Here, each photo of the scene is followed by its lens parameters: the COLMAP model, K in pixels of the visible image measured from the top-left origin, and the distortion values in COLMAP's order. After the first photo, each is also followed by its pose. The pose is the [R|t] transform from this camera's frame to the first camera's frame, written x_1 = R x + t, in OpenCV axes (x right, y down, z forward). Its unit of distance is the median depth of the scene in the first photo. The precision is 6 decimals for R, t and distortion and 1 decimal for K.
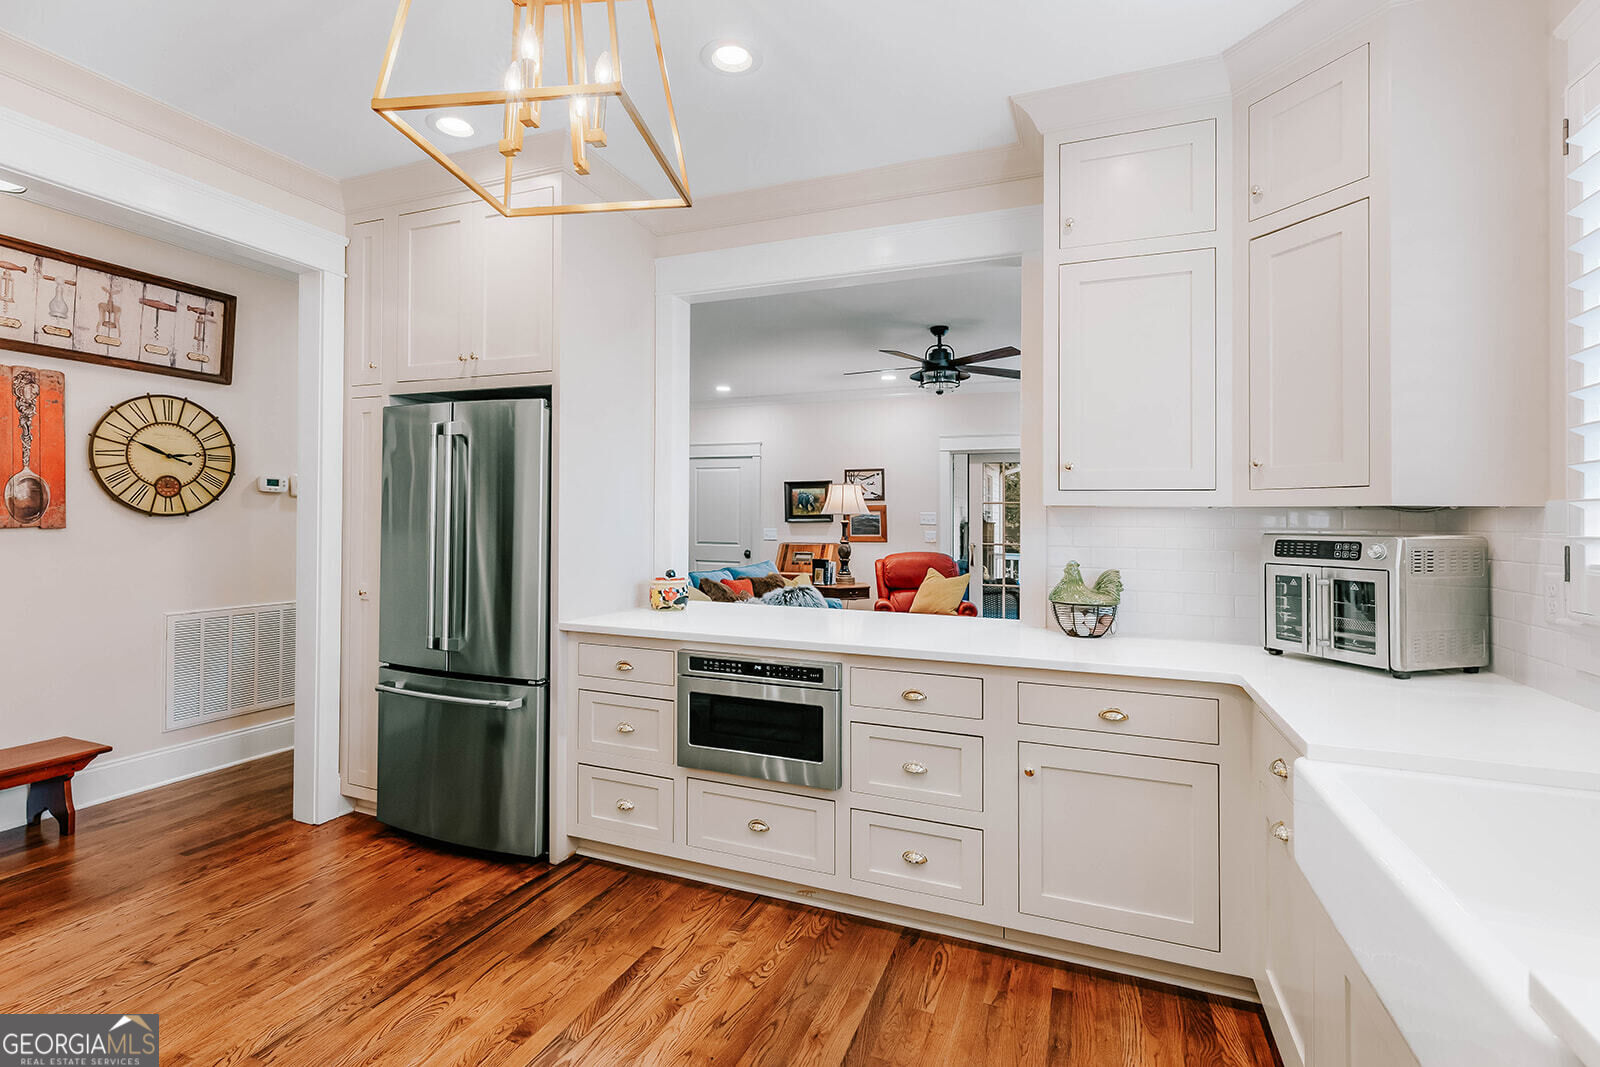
lens RADIAL K [[720.4, 0, 803.8], [0, 720.4, 525.8], [0, 0, 1]] dist [0.003507, -0.000221]
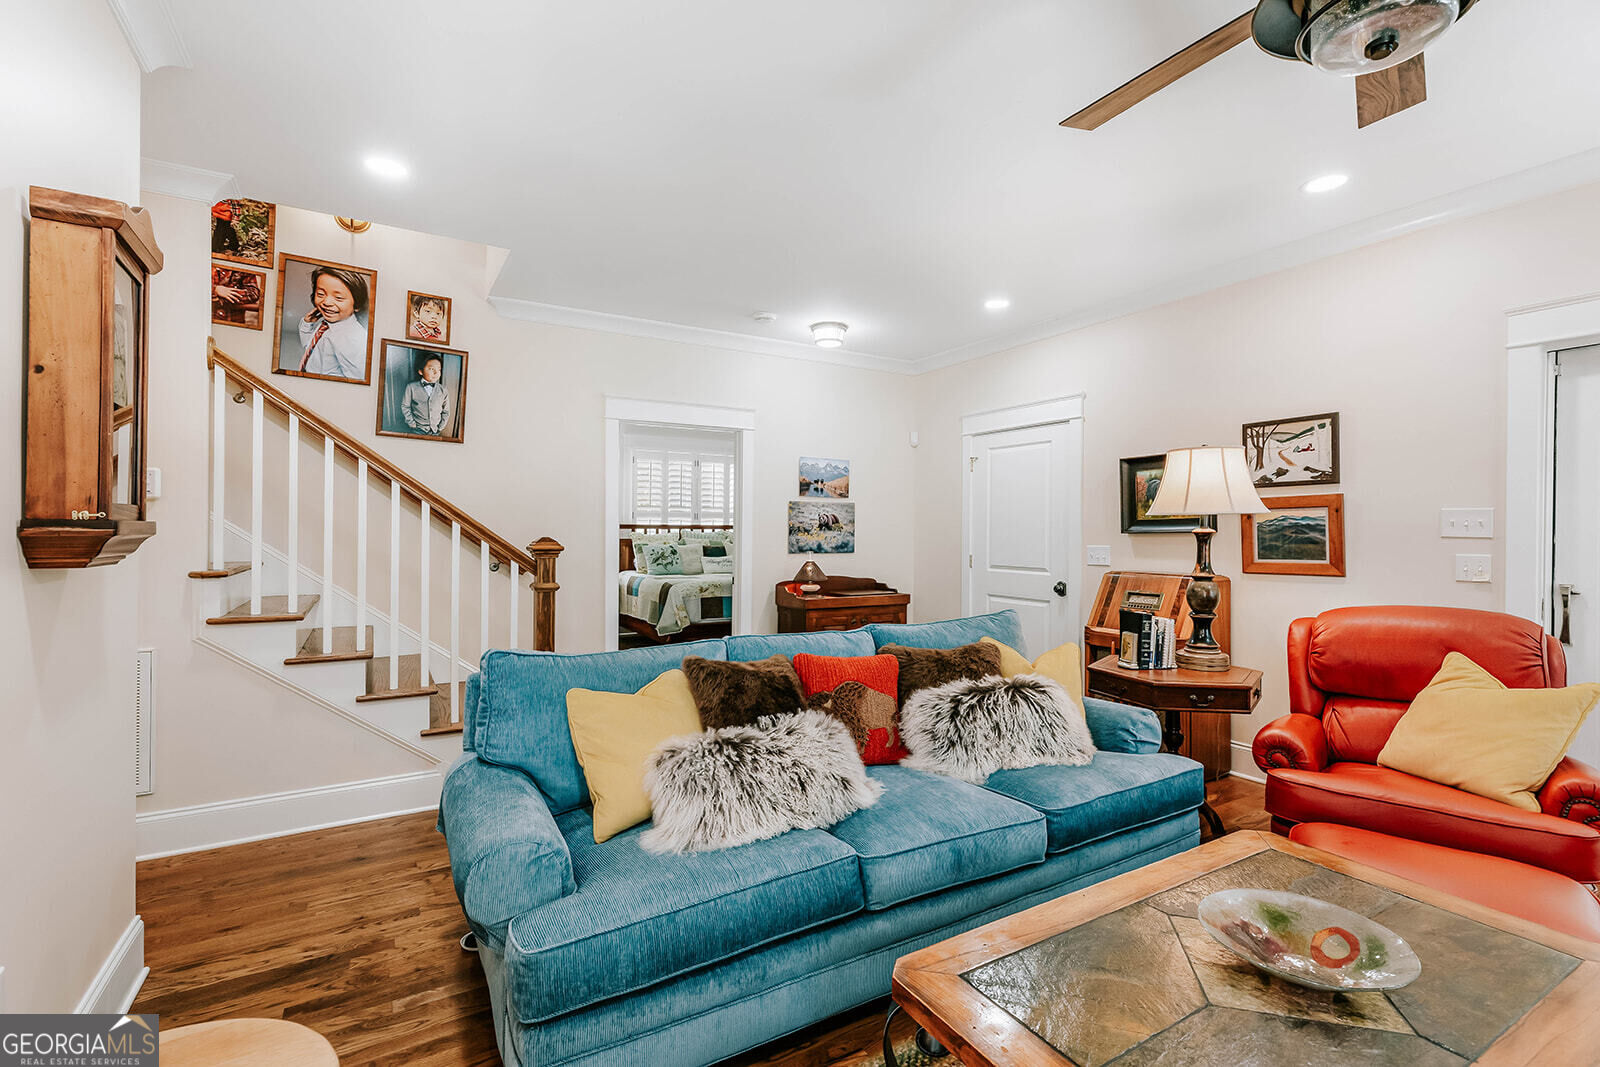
lens RADIAL K [[720.4, 0, 831.7], [0, 720.4, 546.7], [0, 0, 1]] dist [0.003507, -0.000221]
pose [[0.810196, 0.007162, -0.586116, 0.125170], [-0.003222, 0.999965, 0.007766, 0.001515], [0.586151, -0.004404, 0.810190, 0.473258]]
